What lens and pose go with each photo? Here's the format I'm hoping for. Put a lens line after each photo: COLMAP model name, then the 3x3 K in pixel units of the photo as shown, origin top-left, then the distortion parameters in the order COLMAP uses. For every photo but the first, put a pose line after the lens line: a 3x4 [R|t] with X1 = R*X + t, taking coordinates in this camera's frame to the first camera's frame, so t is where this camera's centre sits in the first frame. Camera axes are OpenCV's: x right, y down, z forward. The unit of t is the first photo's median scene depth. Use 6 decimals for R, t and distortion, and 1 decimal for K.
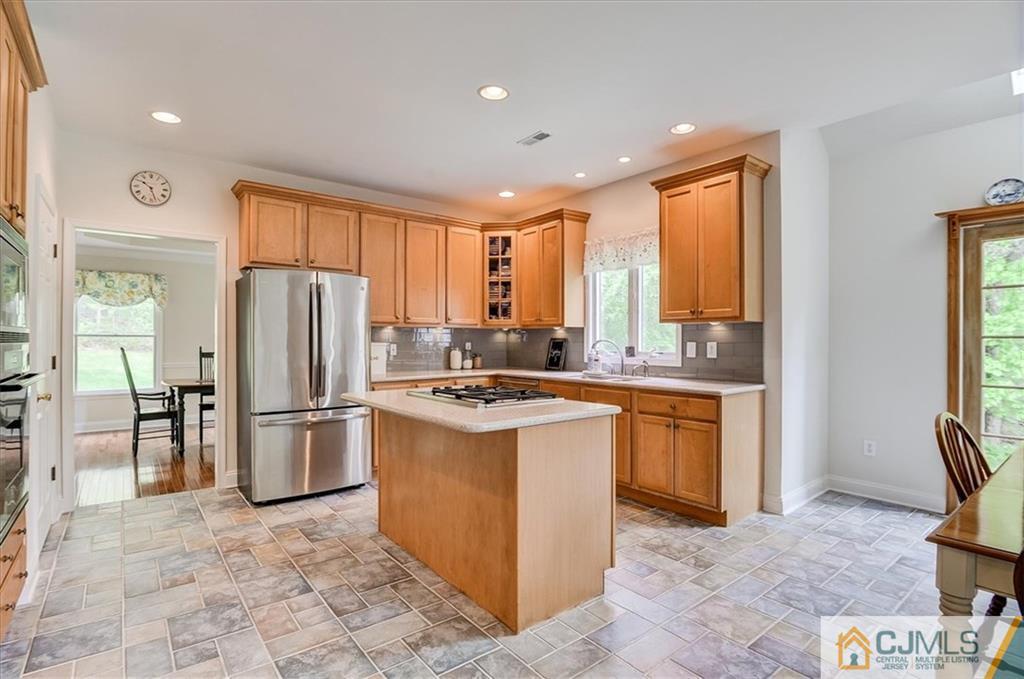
lens RADIAL K [[505.7, 0, 517.8], [0, 505.7, 339.3], [0, 0, 1]] dist [-0.022154, 0.002308]
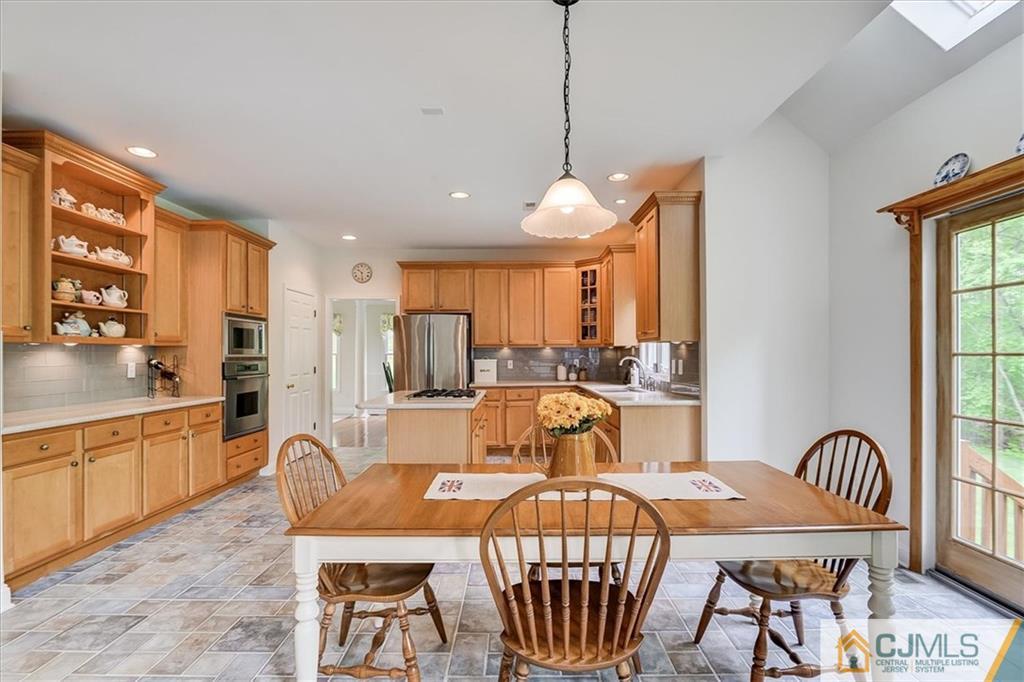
lens RADIAL K [[505.7, 0, 507.9], [0, 505.7, 355.1], [0, 0, 1]] dist [-0.022154, 0.002308]
pose [[0.775160, -0.006924, -0.631727, 0.593728], [0.010387, 0.999944, 0.001786, -0.007809], [0.631680, -0.007946, 0.775189, -0.044205]]
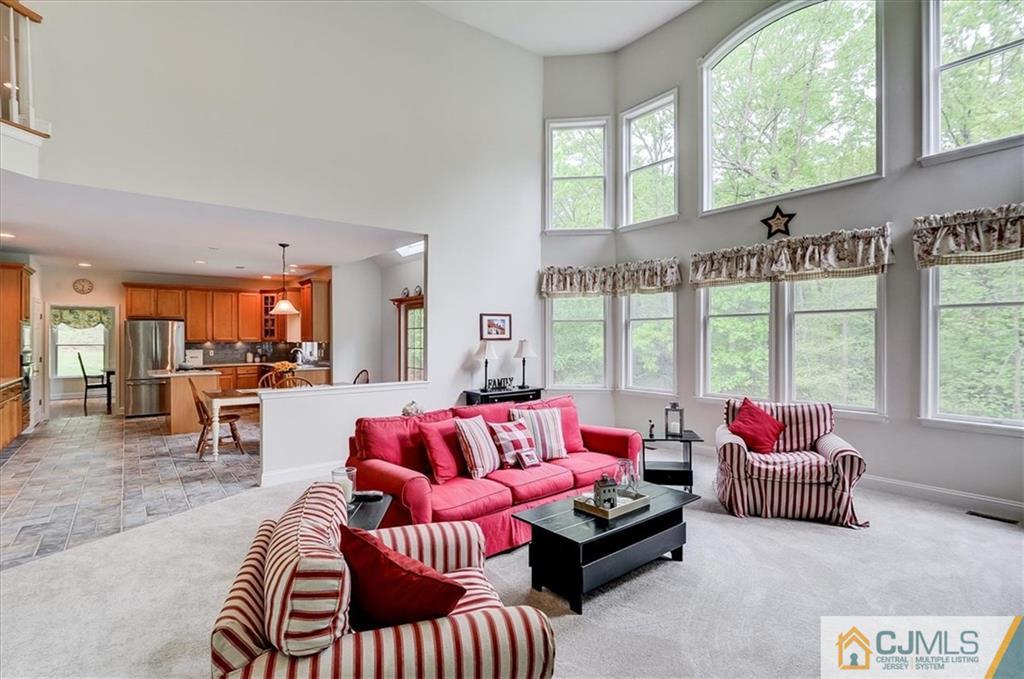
lens RADIAL K [[505.7, 0, 542.1], [0, 505.7, 338.7], [0, 0, 1]] dist [-0.022154, 0.002308]
pose [[0.999627, -0.004653, 0.026919, 1.038582], [0.004489, 0.999971, 0.006159, -0.044502], [-0.026946, -0.006036, 0.999619, -1.069739]]
